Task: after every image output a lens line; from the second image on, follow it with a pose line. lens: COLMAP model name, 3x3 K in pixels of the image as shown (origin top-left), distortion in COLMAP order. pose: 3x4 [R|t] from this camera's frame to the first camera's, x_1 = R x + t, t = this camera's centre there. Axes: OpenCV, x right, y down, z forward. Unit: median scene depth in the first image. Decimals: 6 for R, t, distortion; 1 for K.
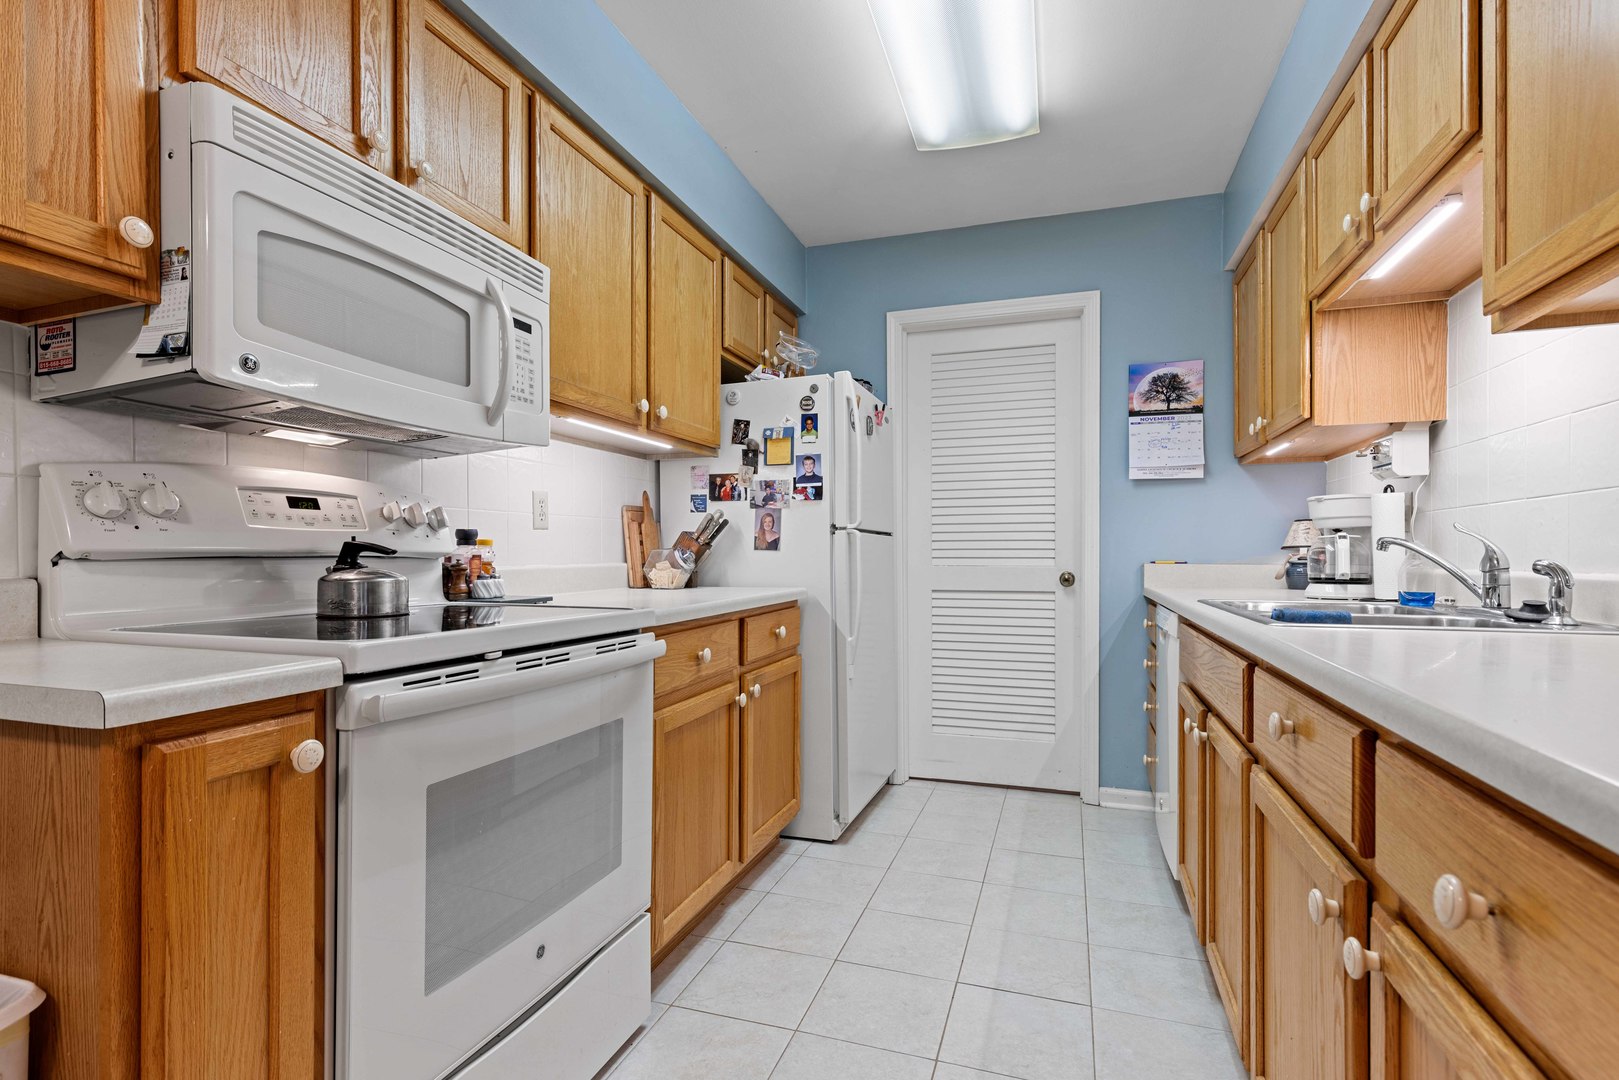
lens RADIAL K [[776.6, 0, 807.7], [0, 776.6, 547.1], [0, 0, 1]] dist [0.001714, 0.000082]
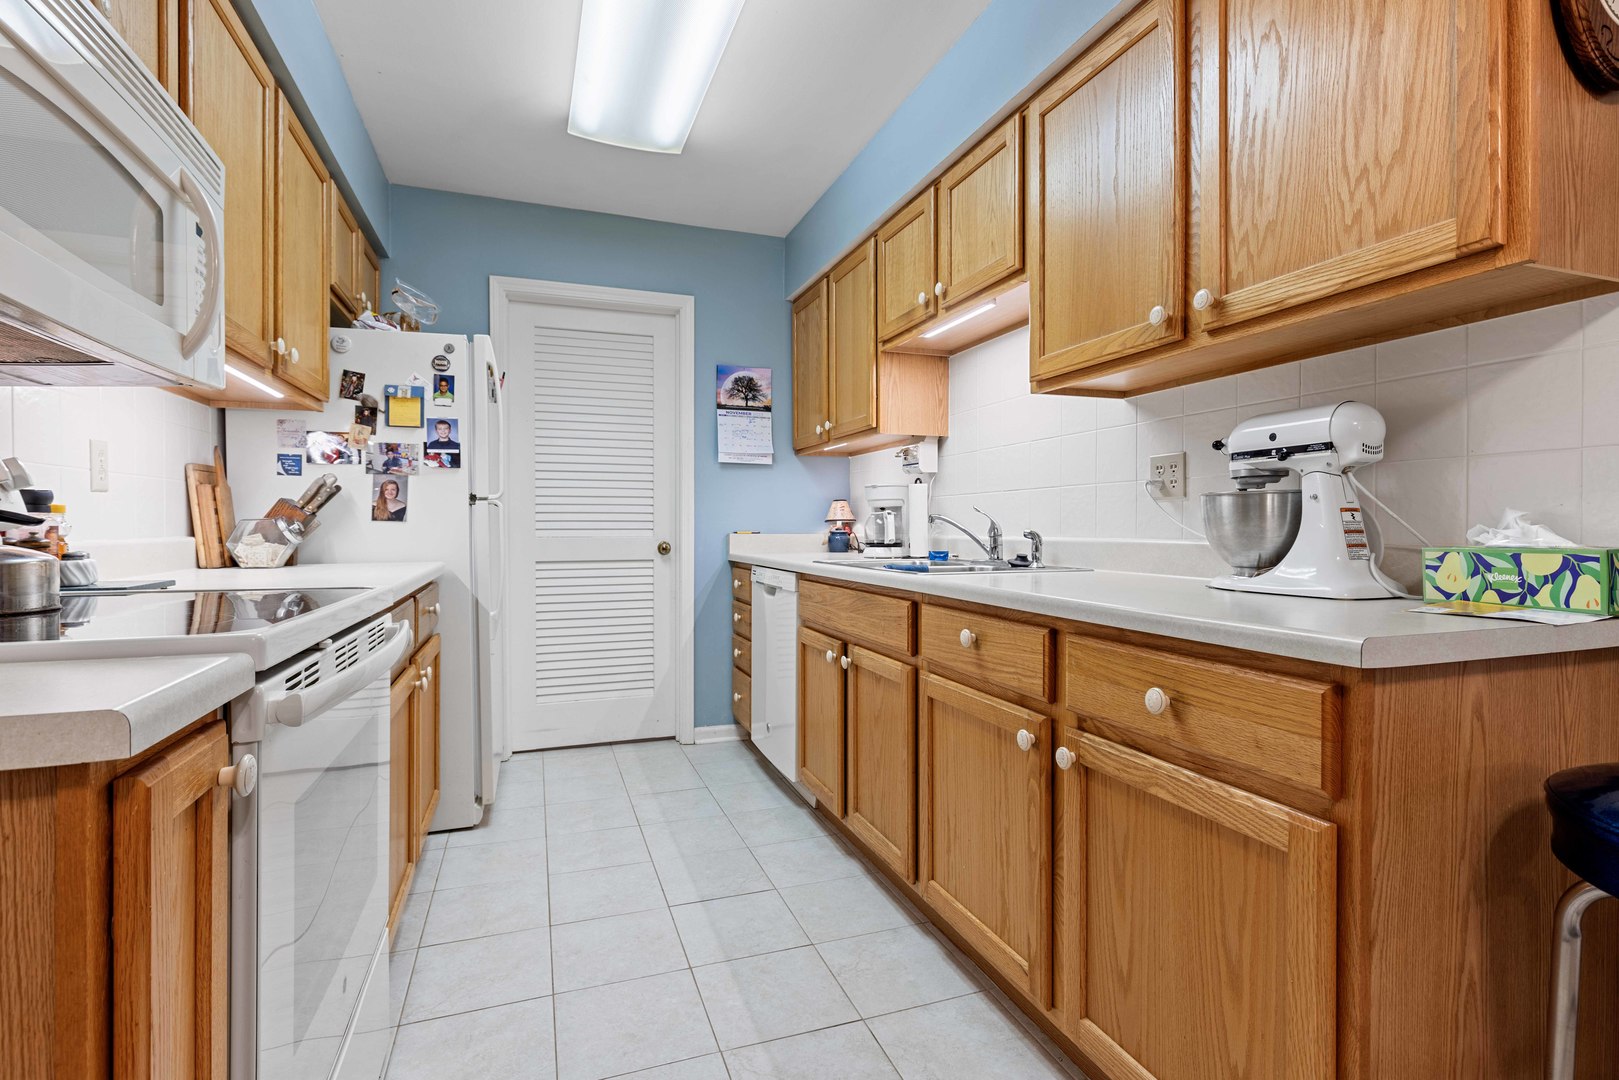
lens RADIAL K [[768.8, 0, 810.5], [0, 768.8, 520.7], [0, 0, 1]] dist [0.000903, -0.000089]
pose [[0.779068, 0.004850, 0.626921, -0.232017], [-0.006223, 0.999981, -0.000002, 0.000559], [-0.626909, -0.003900, 0.779083, 0.005189]]
